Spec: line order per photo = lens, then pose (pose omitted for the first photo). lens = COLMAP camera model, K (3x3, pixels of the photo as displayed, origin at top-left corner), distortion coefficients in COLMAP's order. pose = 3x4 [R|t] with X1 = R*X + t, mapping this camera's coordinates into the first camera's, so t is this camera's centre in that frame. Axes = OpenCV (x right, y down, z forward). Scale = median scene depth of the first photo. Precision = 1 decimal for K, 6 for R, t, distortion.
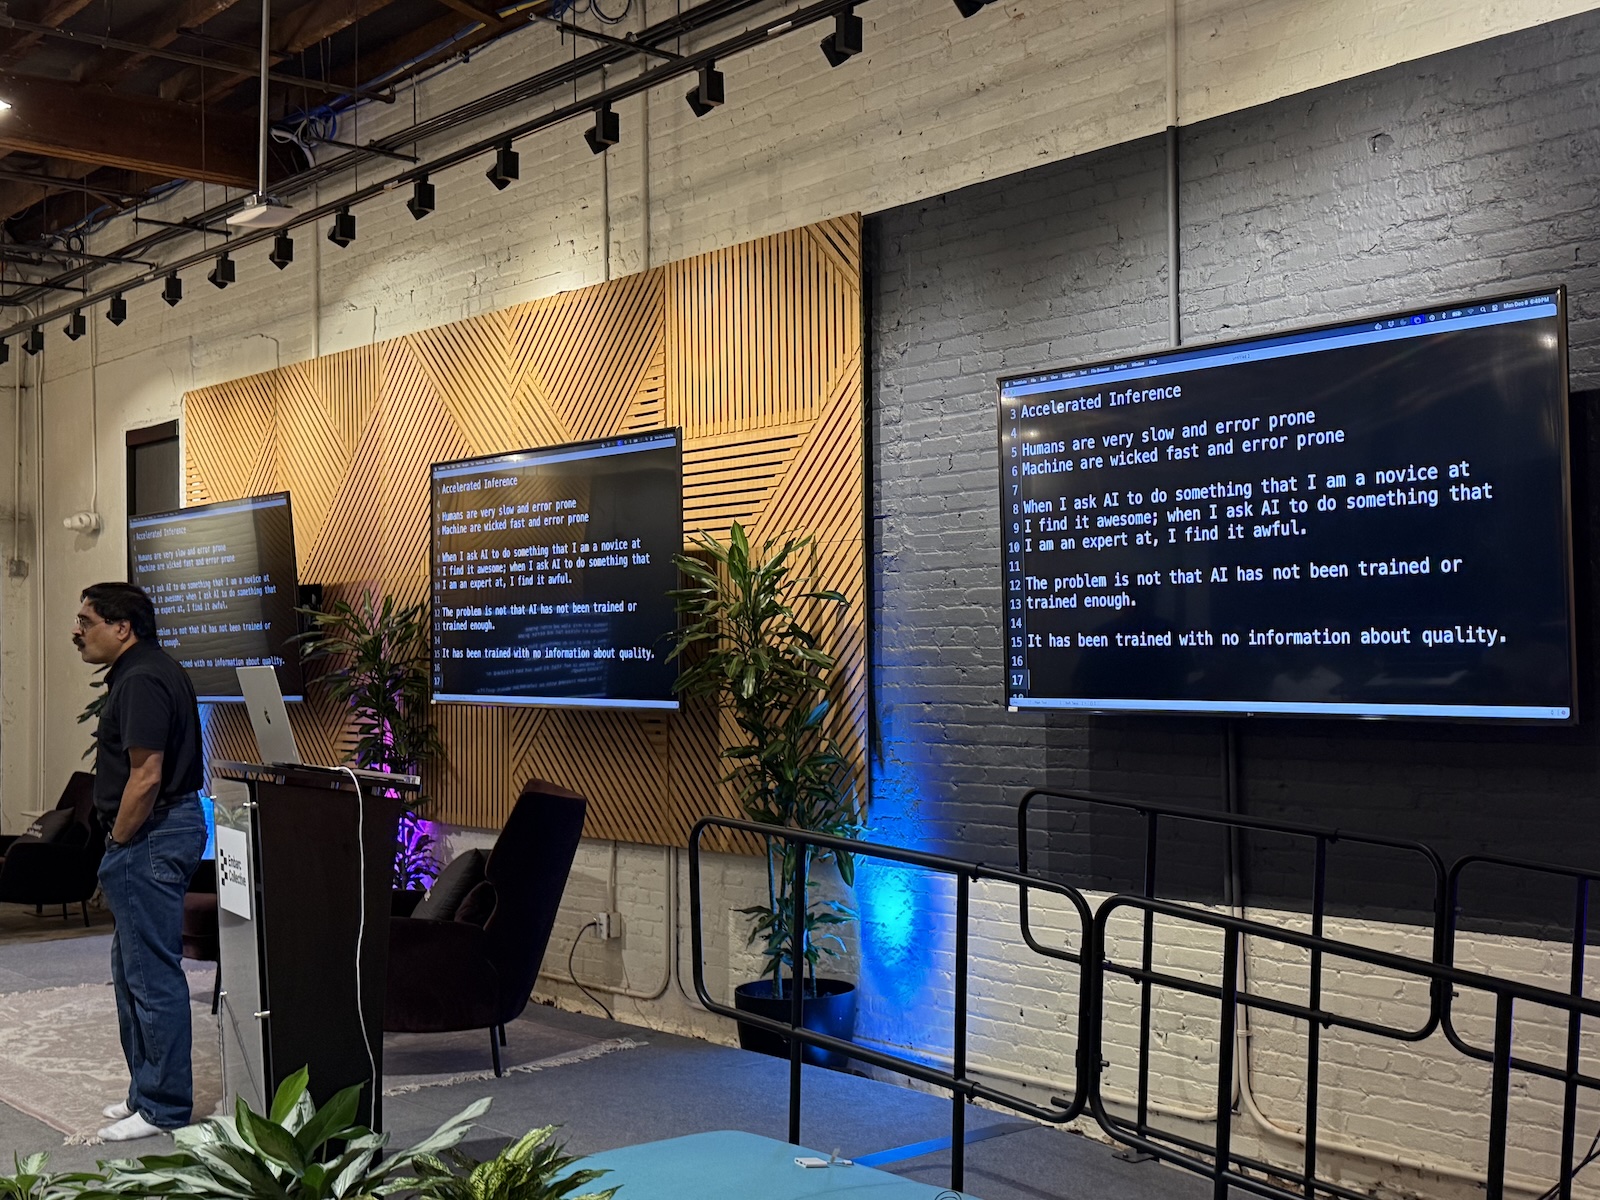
lens RADIAL K [[1929.9, 0, 813.9], [0, 1929.9, 613.9], [0, 0, 1]] dist [0.215687, -0.477539]
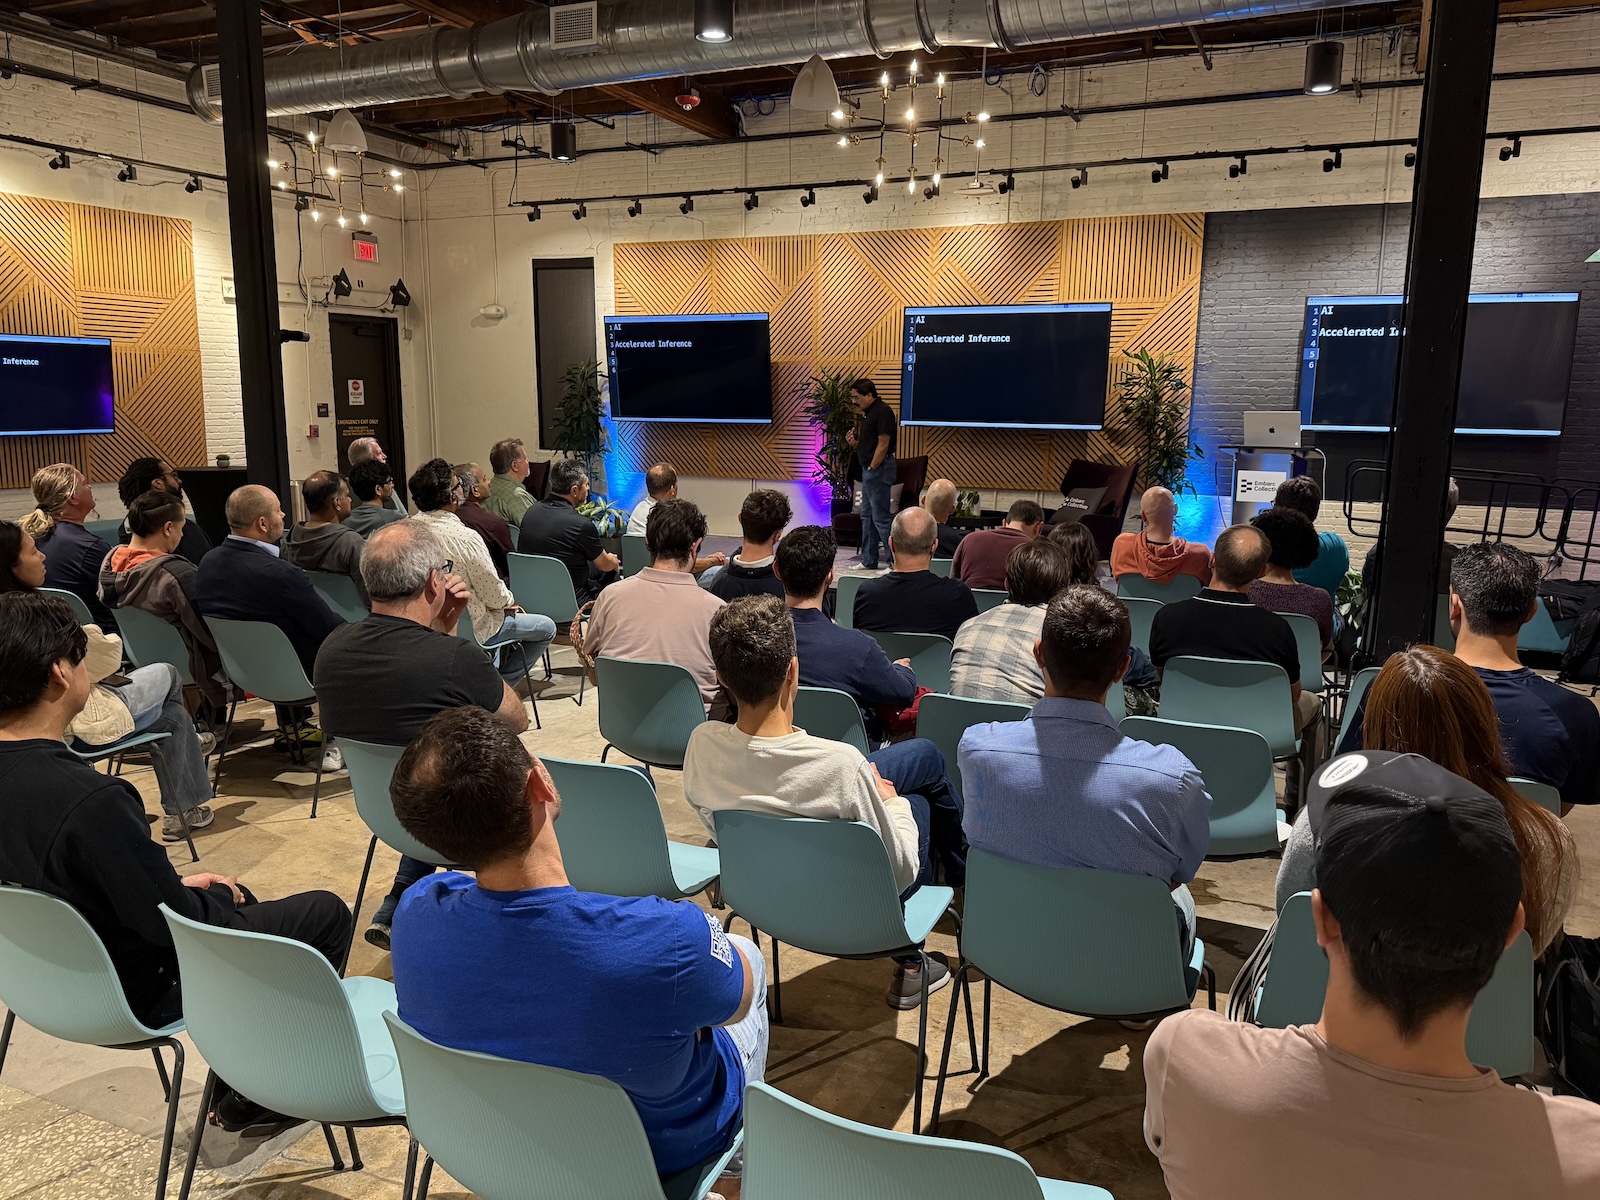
lens RADIAL K [[1199.9, 0, 800.0], [0, 1199.9, 600.0], [0, 0, 1]] dist [0.054786, -0.072337]
pose [[0.909113, -0.046834, 0.413908, -1.034848], [-0.032871, 0.982495, 0.183368, -0.001047], [-0.415251, -0.180307, 0.891659, -0.168924]]
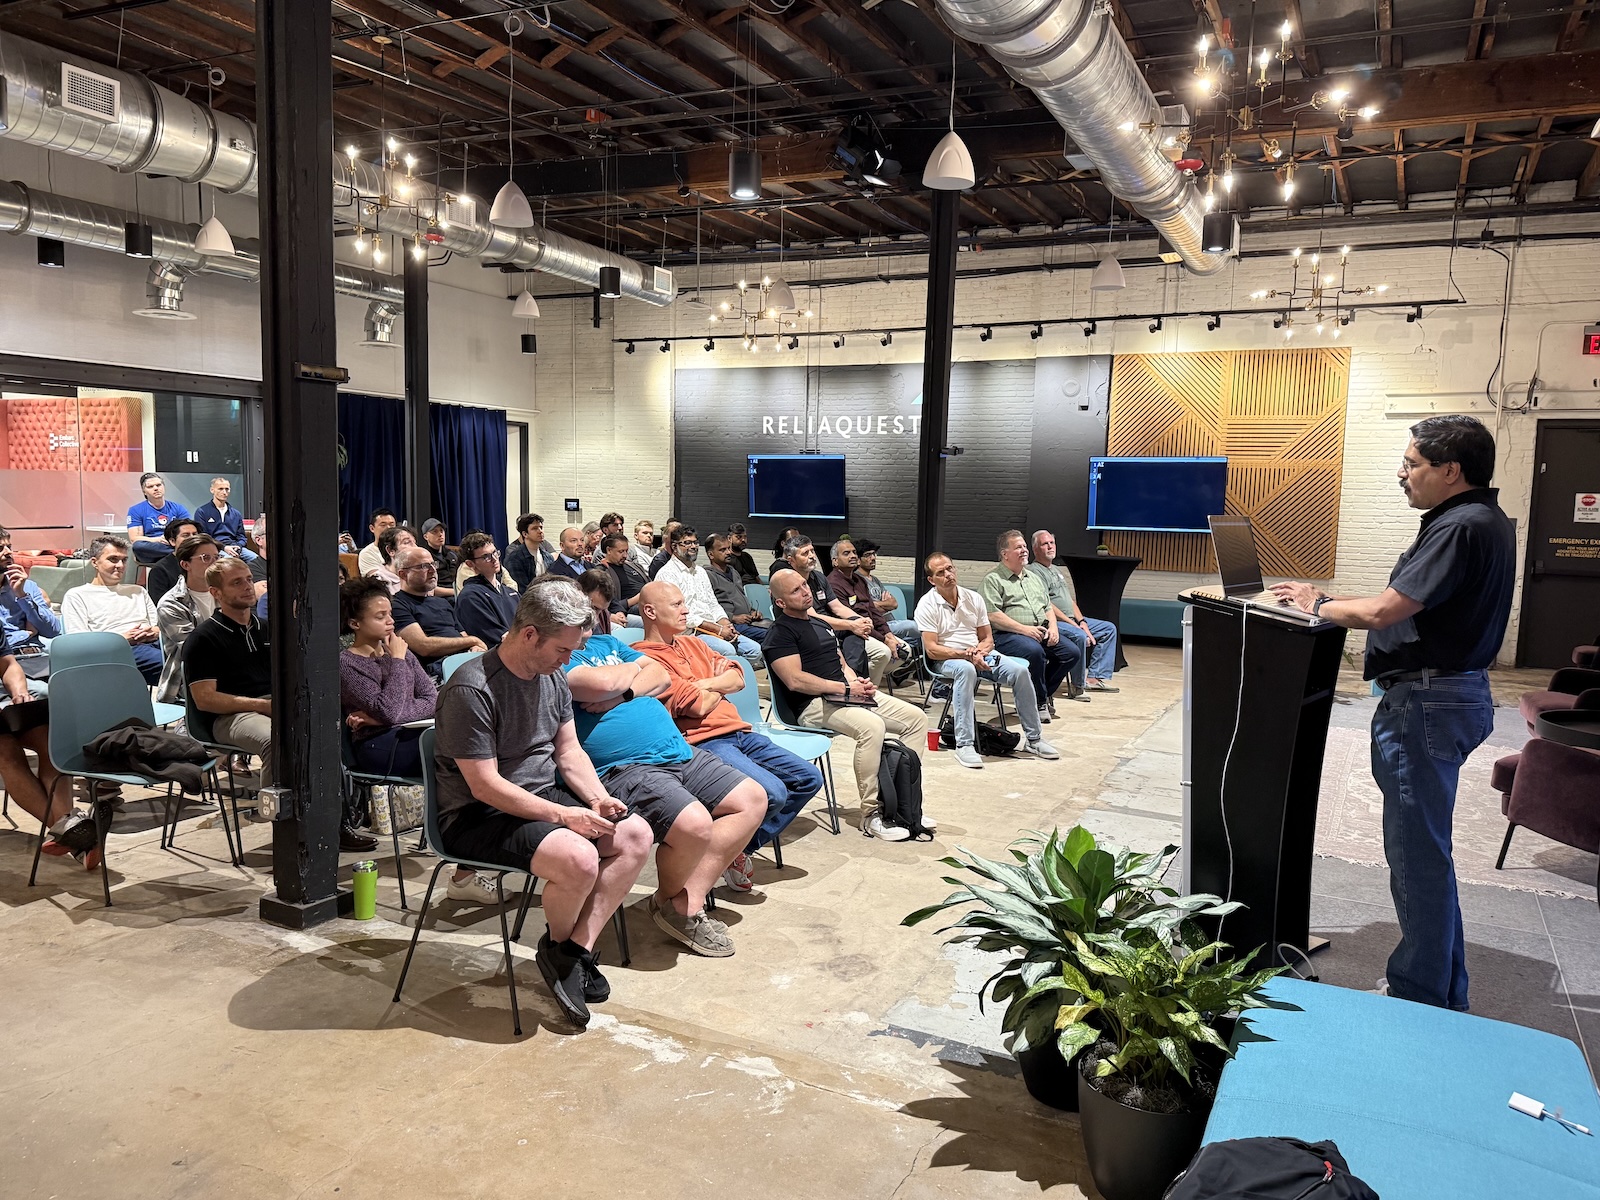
lens RADIAL K [[1160.8, 0, 794.0], [0, 1160.8, 602.0], [0, 0, 1]] dist [0.003928, -0.004845]
pose [[0.379545, 0.113118, -0.918232, 0.191163], [-0.008201, 0.992870, 0.118923, -0.001670], [0.925137, -0.037606, 0.377767, 0.294793]]
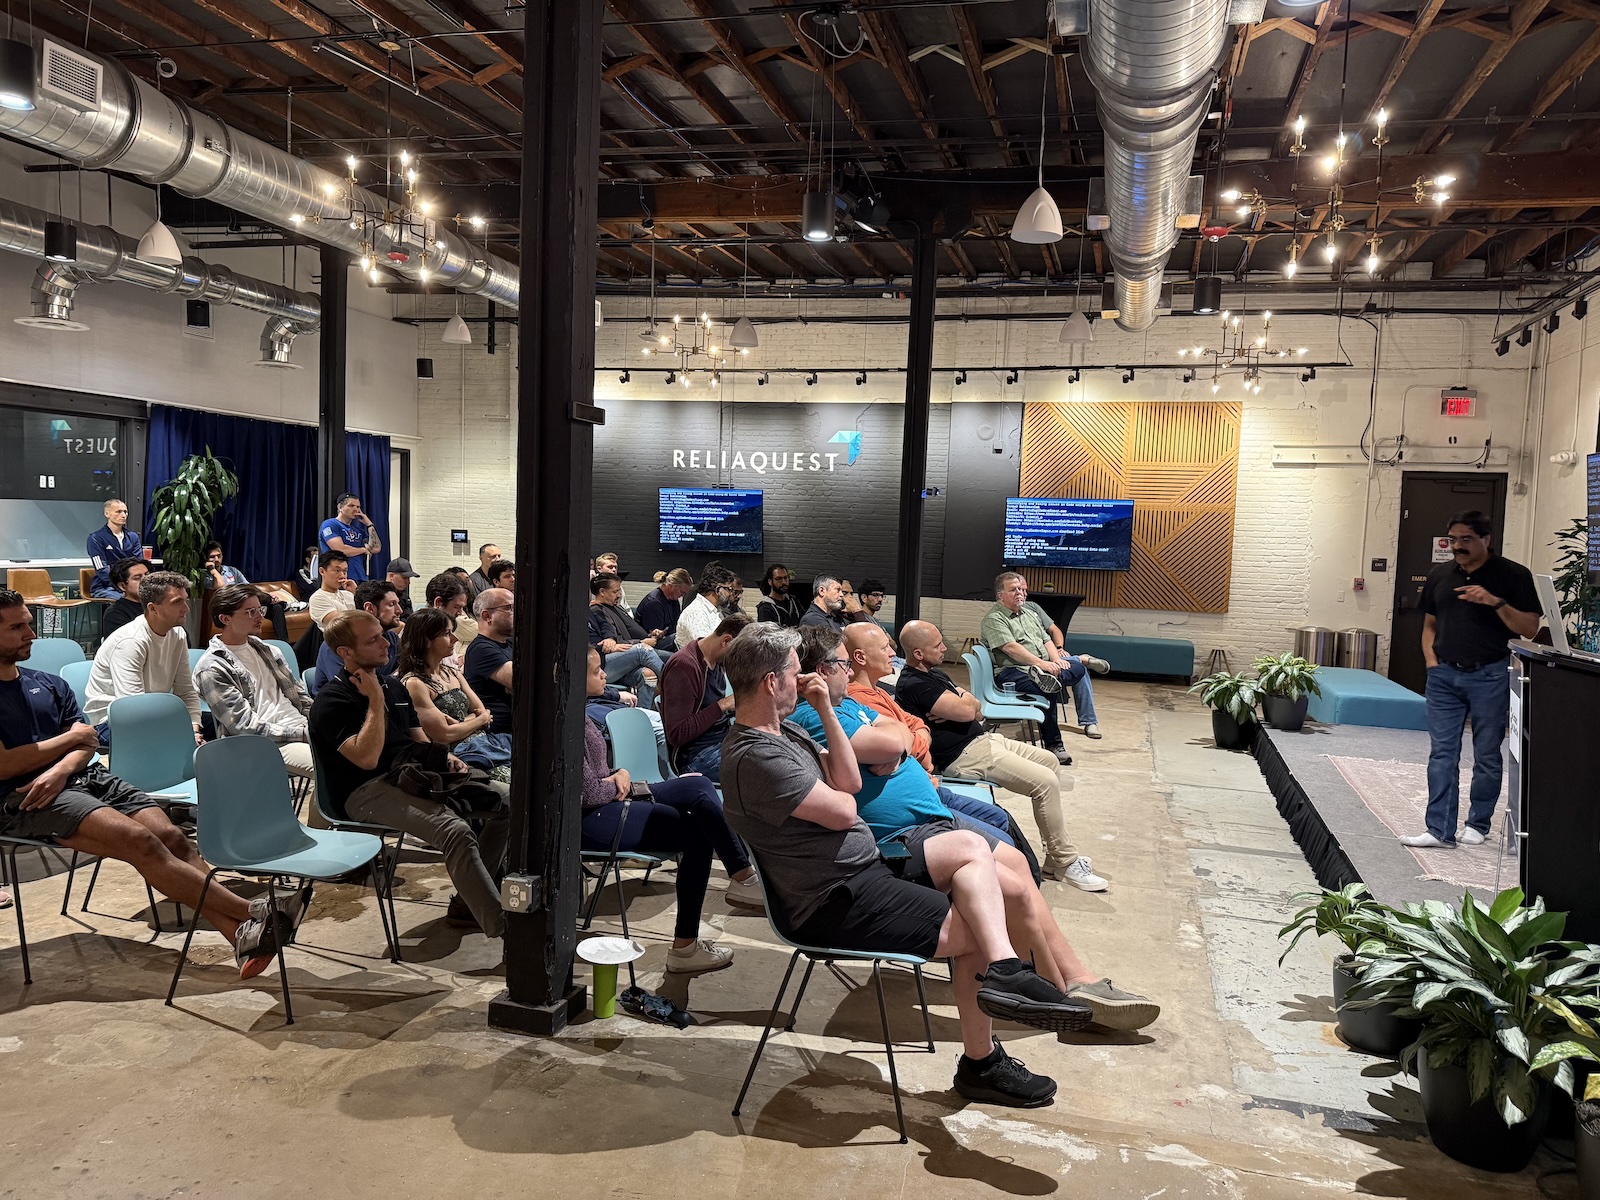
lens RADIAL K [[1129.4, 0, 800.0], [0, 1129.4, 600.0], [0, 0, 1]] dist [0.005931, -0.005489]
pose [[0.548835, 0.090357, -0.831033, 0.047545], [-0.024545, 0.995454, 0.092023, -0.008936], [0.835570, -0.030108, 0.548558, 0.106935]]
